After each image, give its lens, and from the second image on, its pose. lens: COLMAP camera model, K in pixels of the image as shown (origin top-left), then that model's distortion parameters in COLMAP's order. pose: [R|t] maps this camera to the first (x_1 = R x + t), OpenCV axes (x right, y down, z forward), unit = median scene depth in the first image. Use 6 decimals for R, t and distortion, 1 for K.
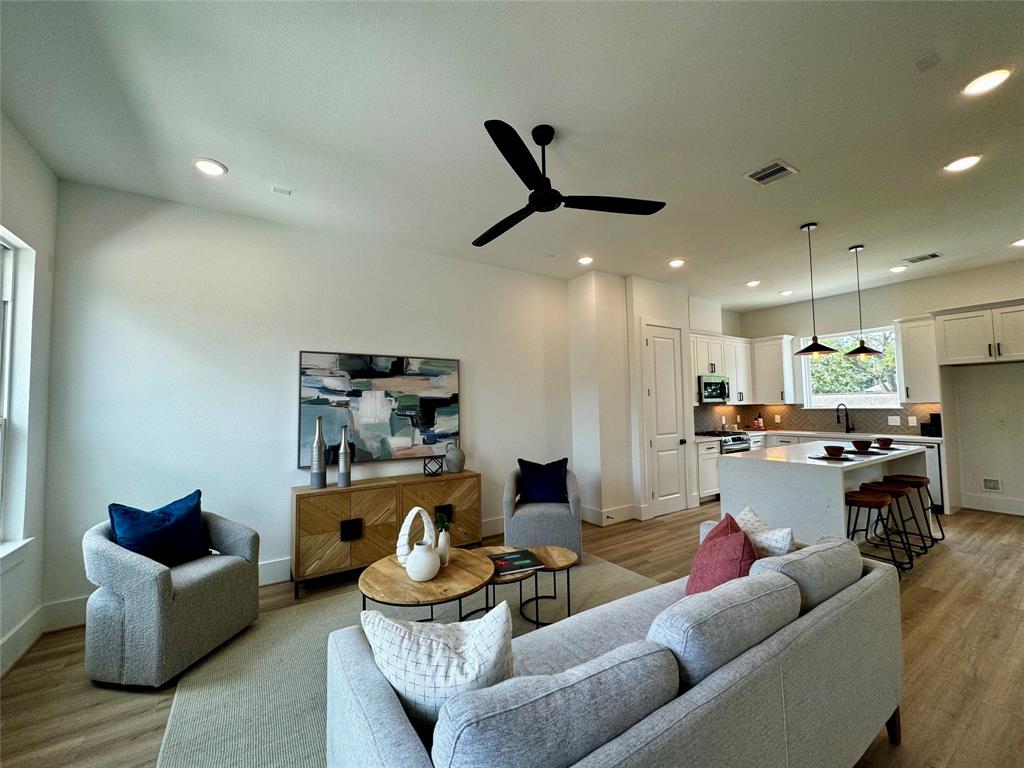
lens RADIAL K [[409.5, 0, 513.0], [0, 409.5, 384.0], [0, 0, 1]] dist [0.000666, 0.000177]
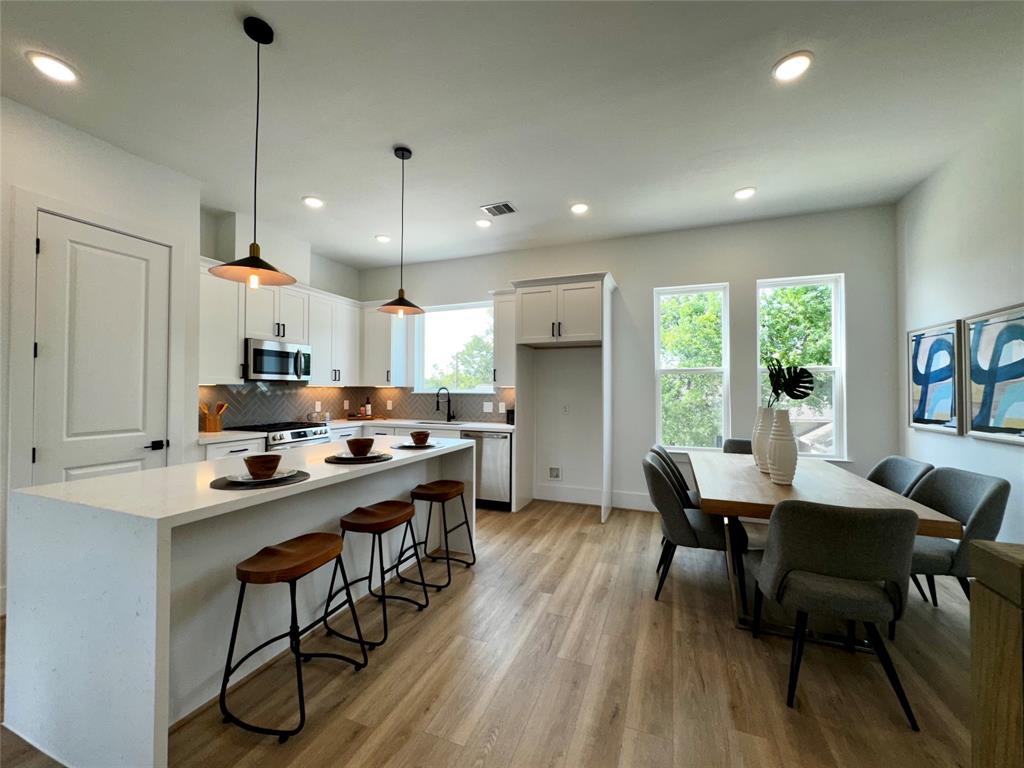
lens RADIAL K [[409.5, 0, 510.8], [0, 409.5, 385.7], [0, 0, 1]] dist [0.000666, 0.000177]
pose [[0.813436, 0.028544, 0.580954, 0.440502], [-0.049634, 0.998558, 0.020433, 0.021944], [-0.579533, -0.045456, 0.813680, 0.242516]]
